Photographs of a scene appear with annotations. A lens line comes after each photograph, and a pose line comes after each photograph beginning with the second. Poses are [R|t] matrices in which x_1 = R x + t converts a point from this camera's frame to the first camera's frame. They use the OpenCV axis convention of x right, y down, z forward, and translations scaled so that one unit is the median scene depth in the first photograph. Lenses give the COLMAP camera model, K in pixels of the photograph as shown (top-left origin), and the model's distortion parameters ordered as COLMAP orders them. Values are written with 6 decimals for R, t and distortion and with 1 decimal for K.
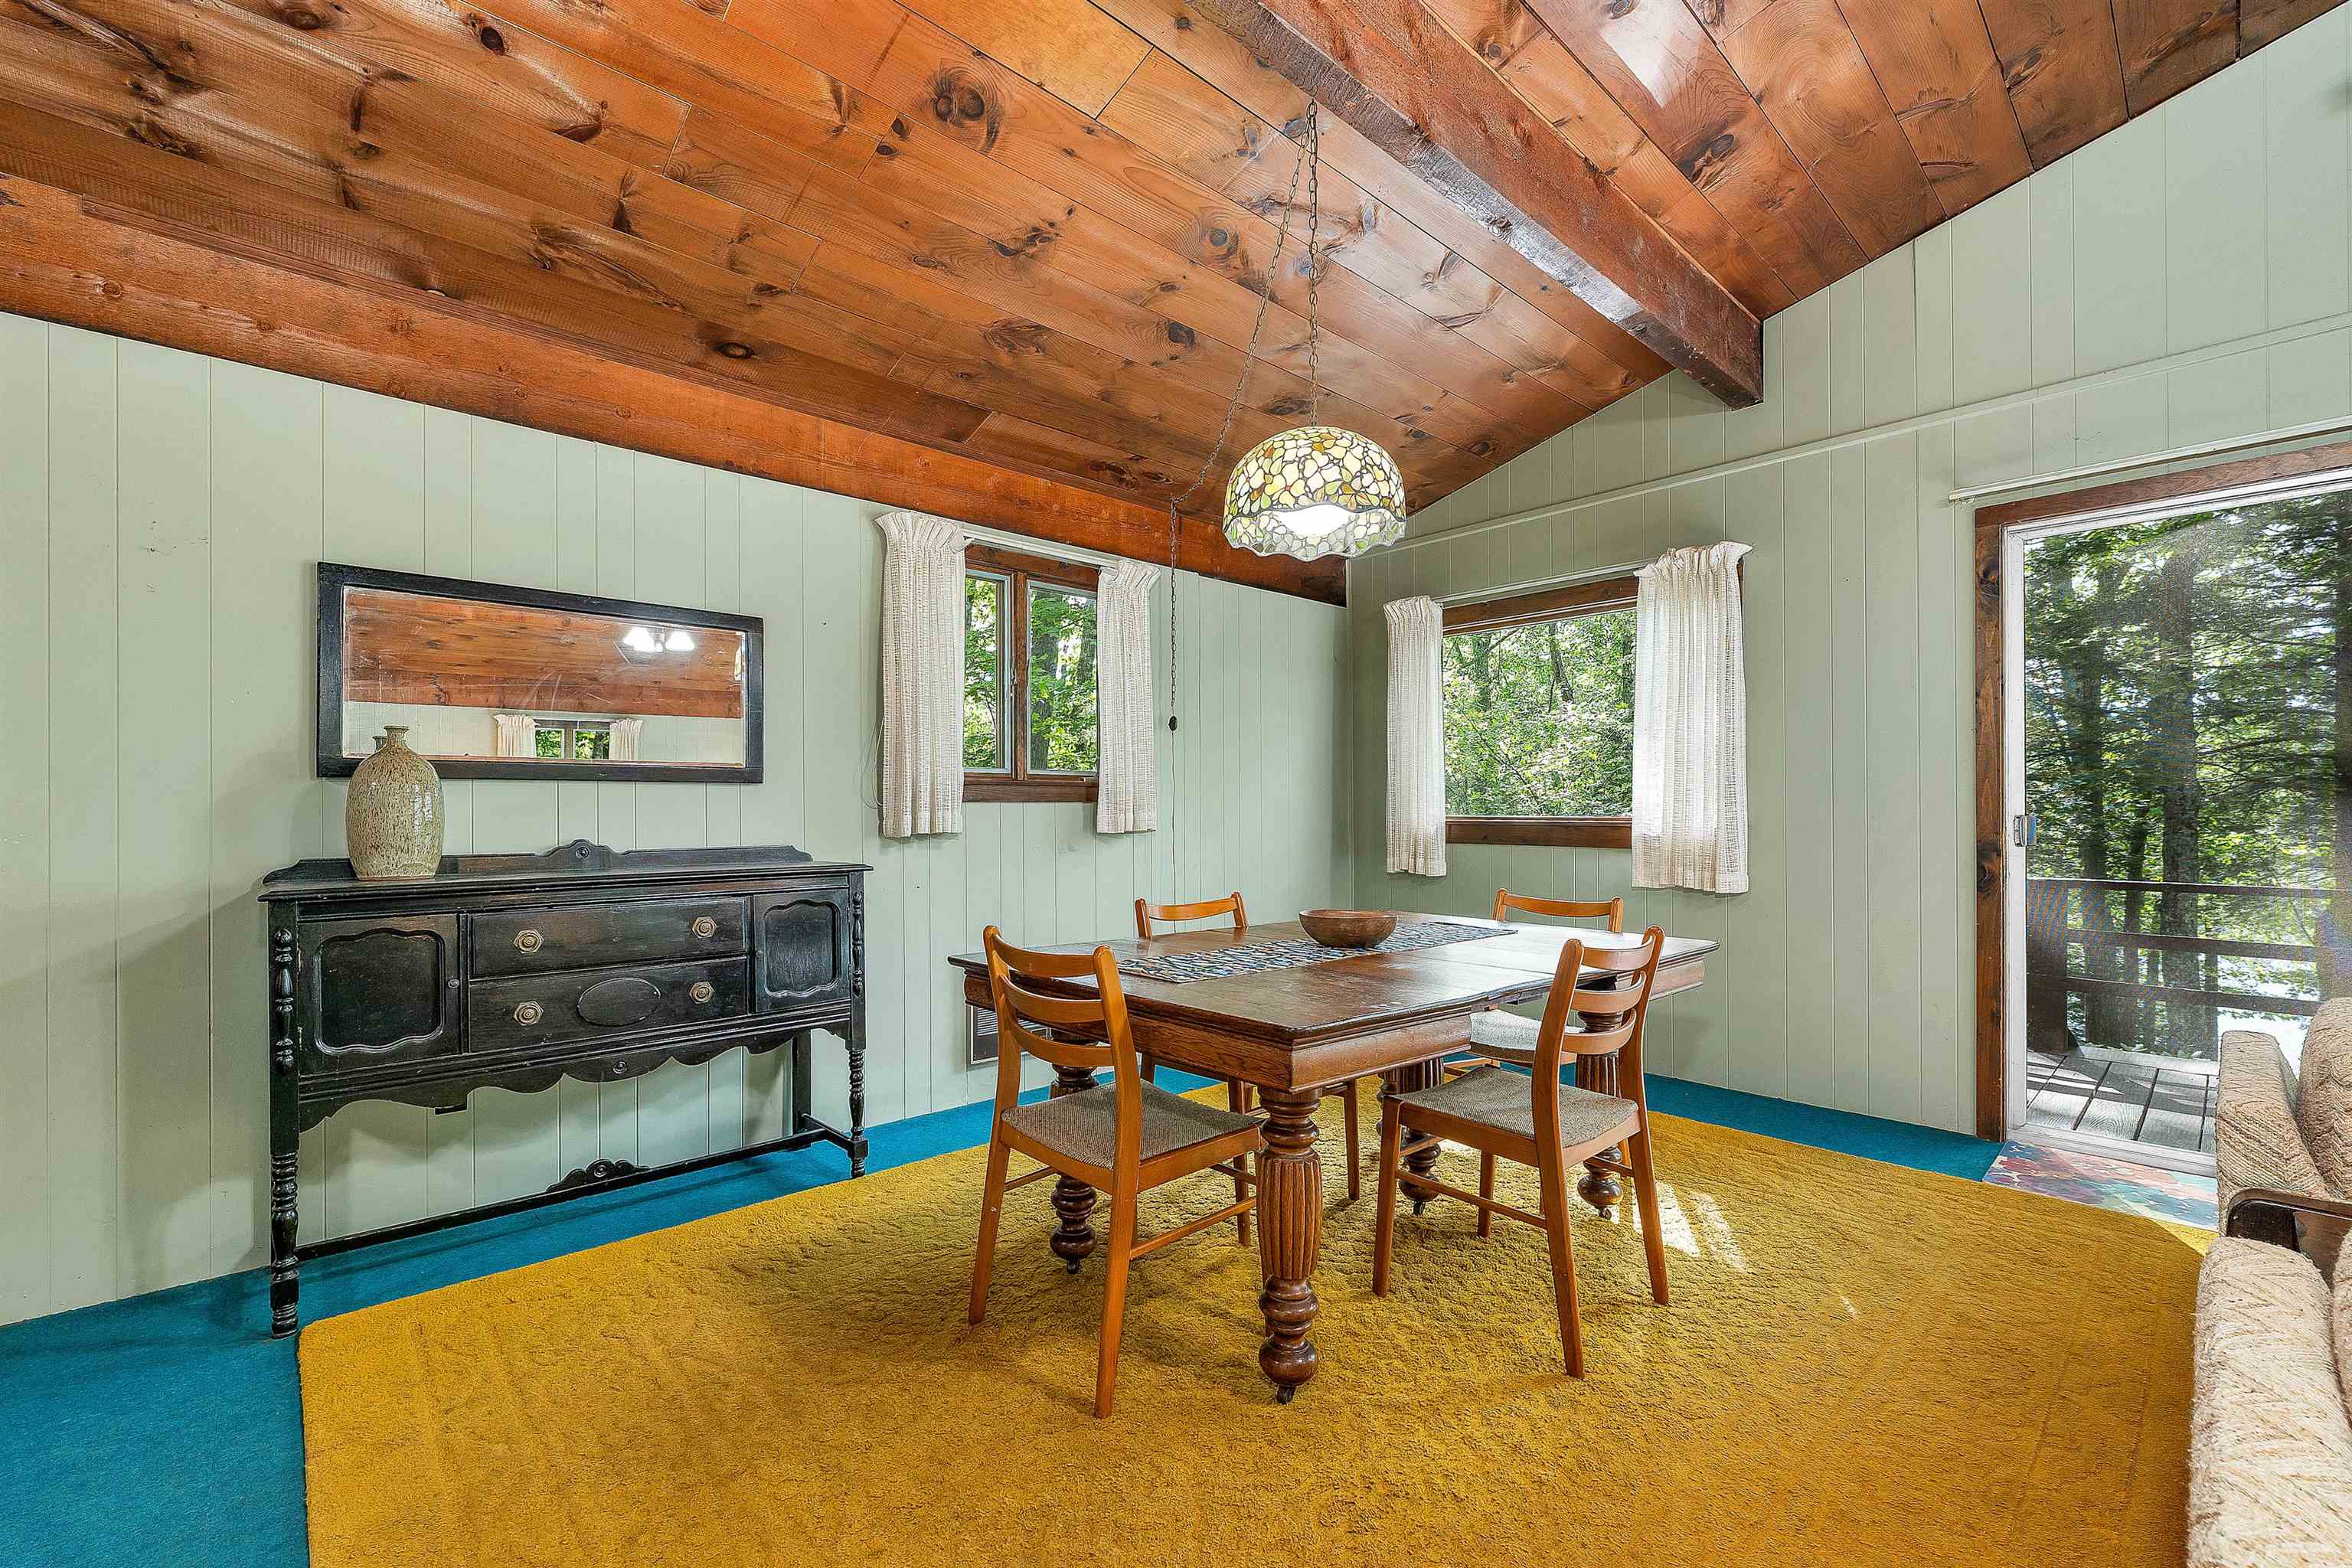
lens RADIAL K [[988.5, 0, 1176.0], [0, 988.5, 784.0], [0, 0, 1]] dist [0.000472, 0.000587]
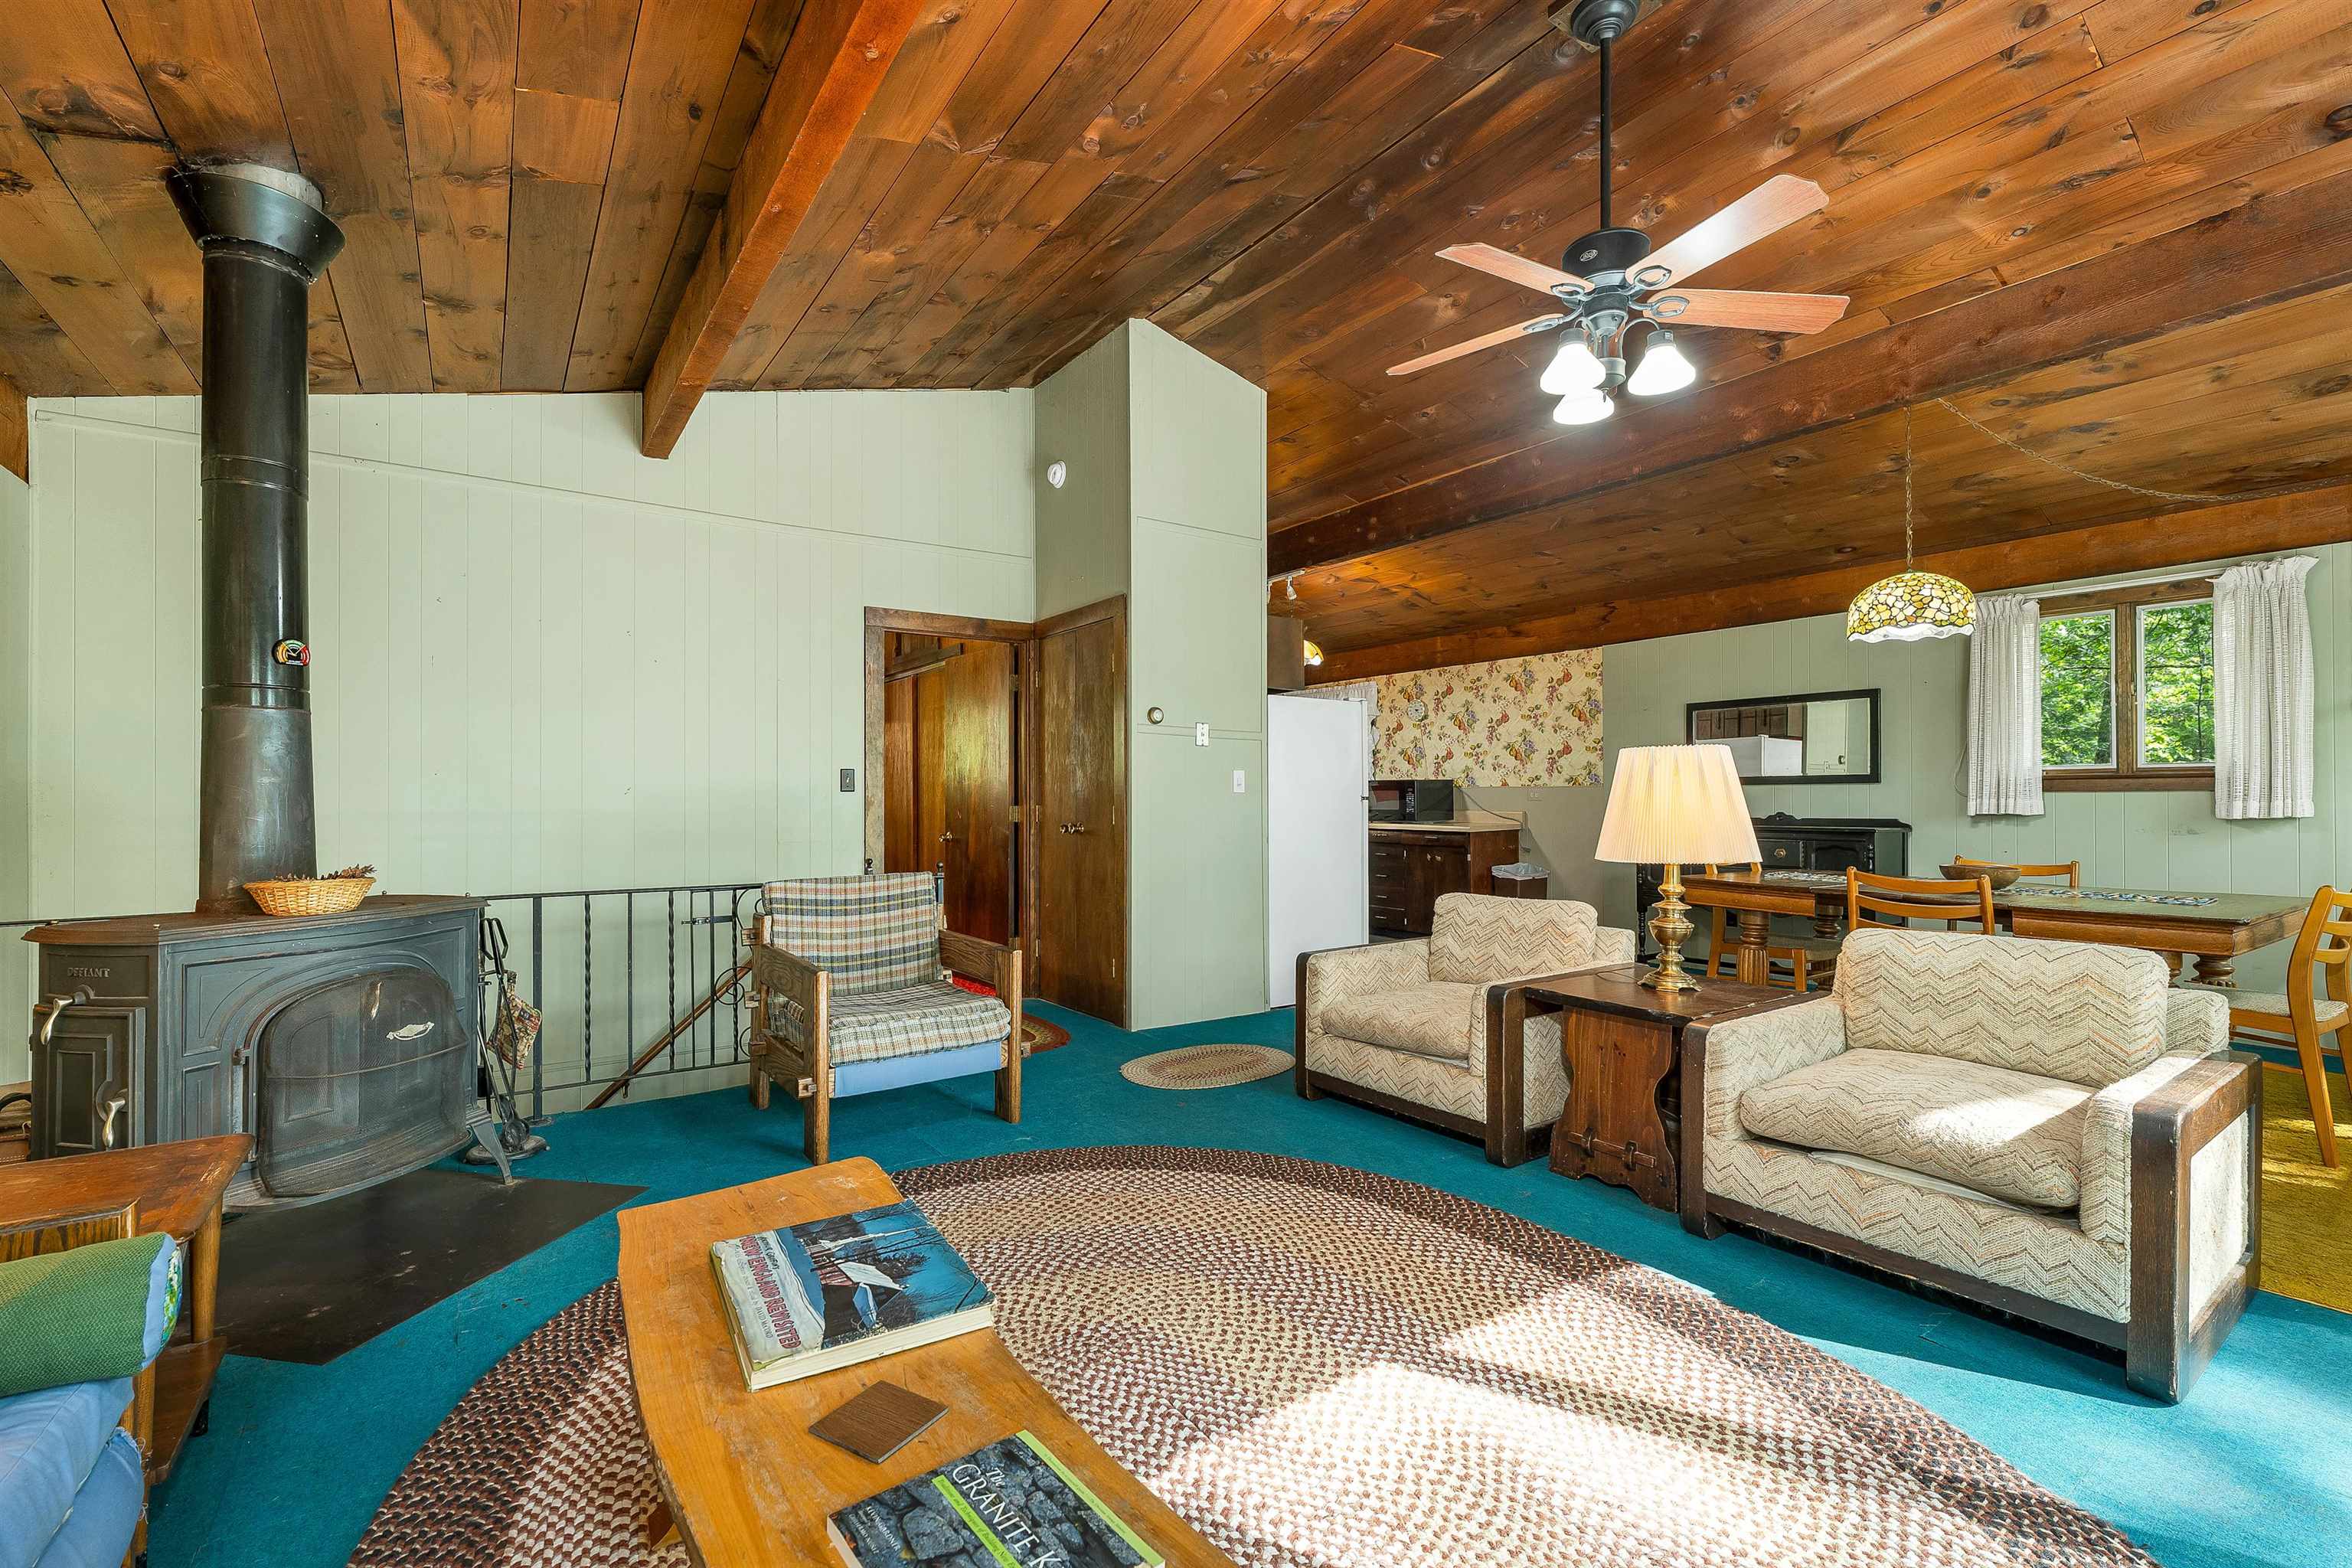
lens RADIAL K [[988.5, 0, 1176.0], [0, 988.5, 784.0], [0, 0, 1]] dist [0.000472, 0.000587]
pose [[-0.120564, -0.012502, -0.992627, 1.187791], [0.031343, 0.999374, -0.016394, -0.006961], [0.992211, -0.033088, -0.120096, -0.021494]]
